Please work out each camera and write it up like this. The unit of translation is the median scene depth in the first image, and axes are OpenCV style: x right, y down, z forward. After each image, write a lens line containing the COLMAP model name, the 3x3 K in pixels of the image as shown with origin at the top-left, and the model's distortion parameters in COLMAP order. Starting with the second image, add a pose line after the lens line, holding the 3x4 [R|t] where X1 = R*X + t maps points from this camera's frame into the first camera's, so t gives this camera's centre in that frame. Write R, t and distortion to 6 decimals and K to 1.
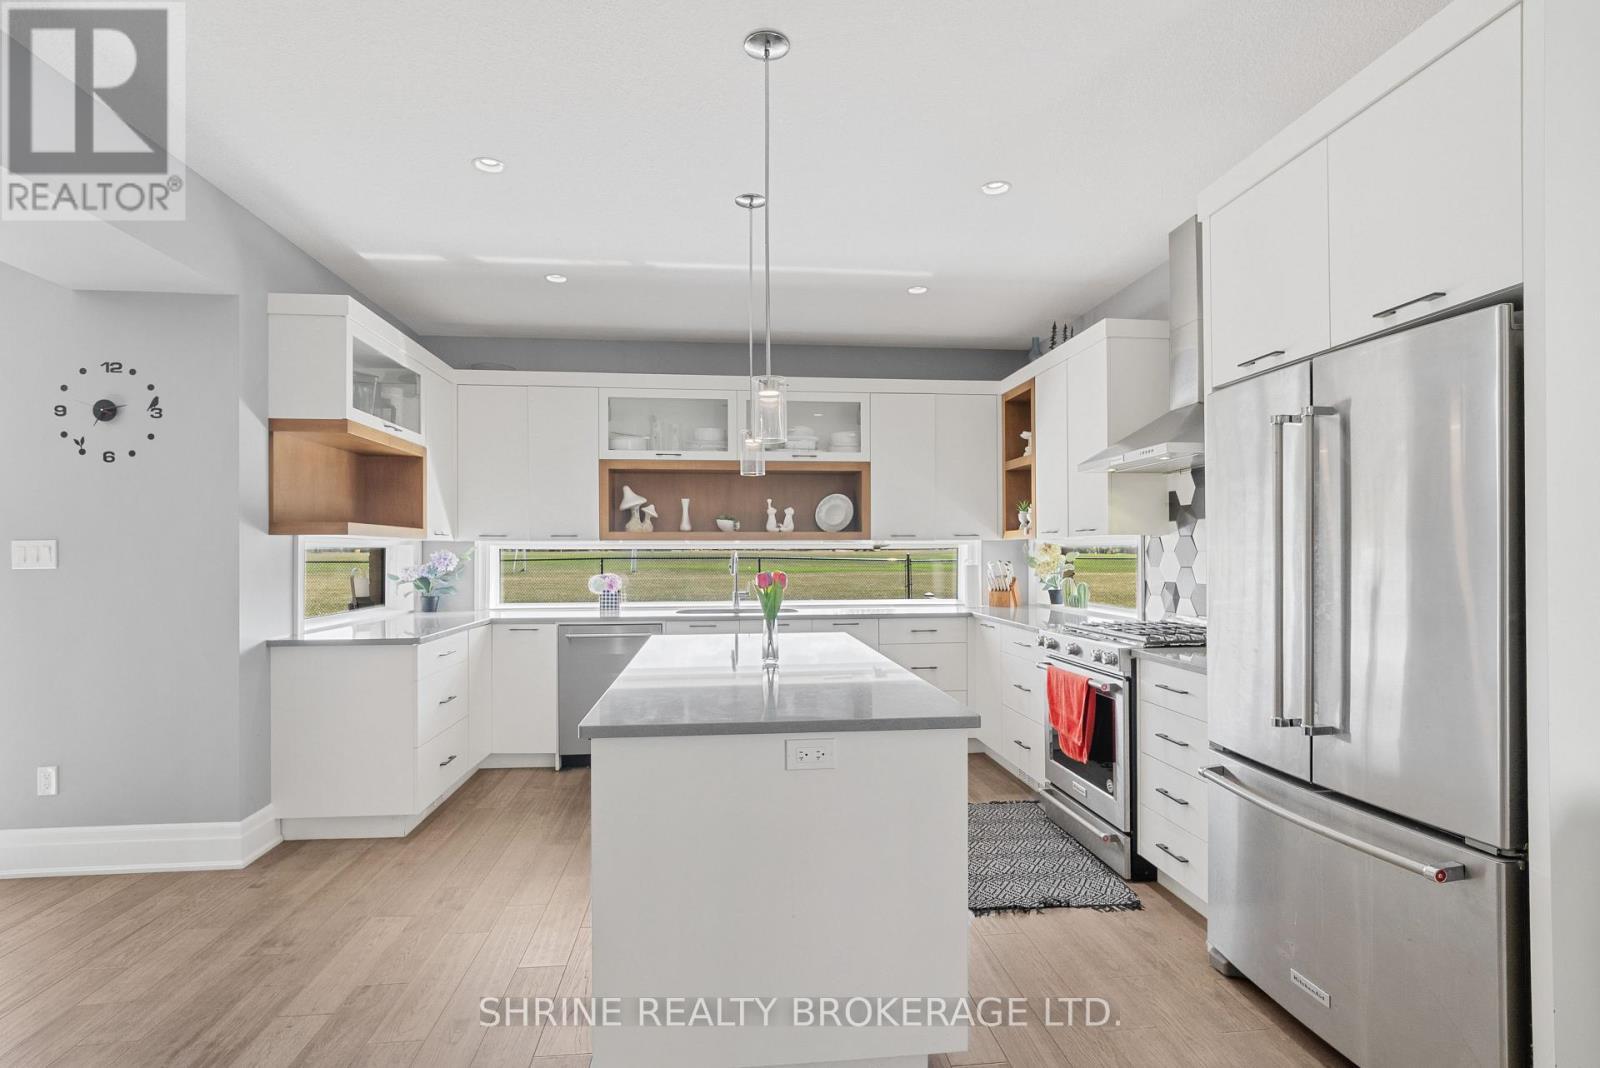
lens RADIAL K [[780.5, 0, 797.7], [0, 780.5, 548.1], [0, 0, 1]] dist [-0.012502, 0.002523]
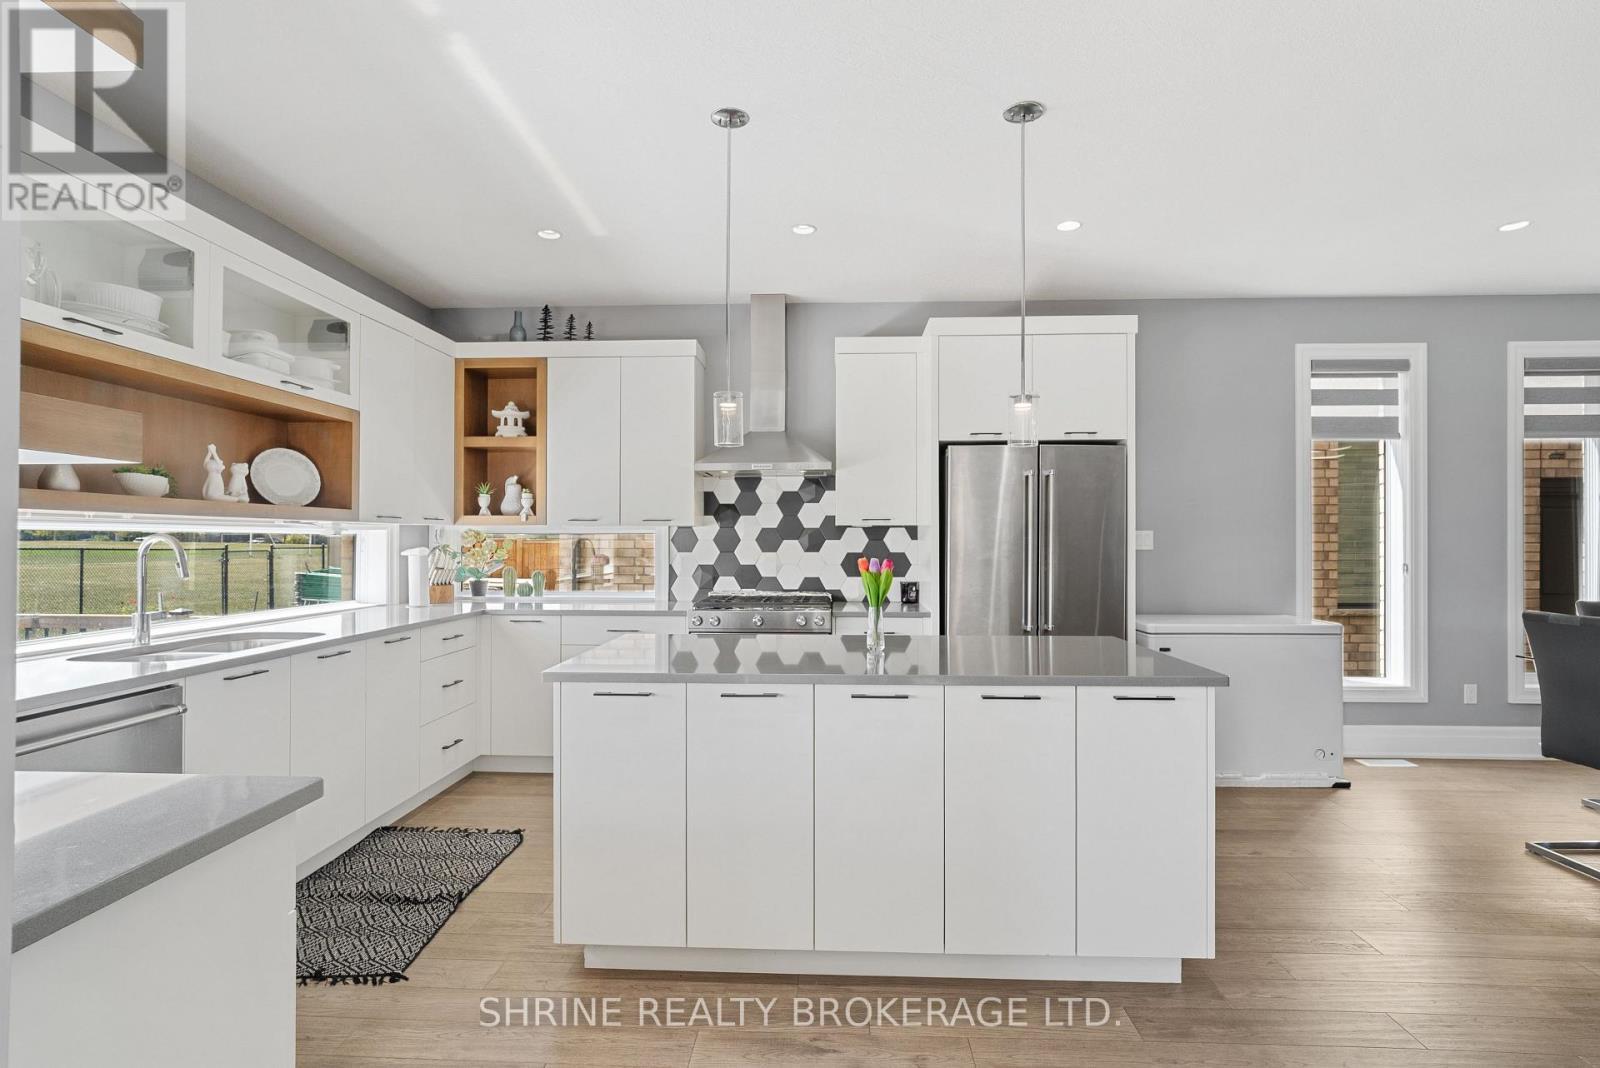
lens RADIAL K [[779.9, 0, 804.3], [0, 779.9, 536.7], [0, 0, 1]] dist [-0.012509, 0.000169]
pose [[0.144005, 0.009504, 0.989531, -0.562374], [-0.007448, 0.999936, -0.008520, 0.006722], [-0.989549, -0.006143, 0.144067, 0.515534]]
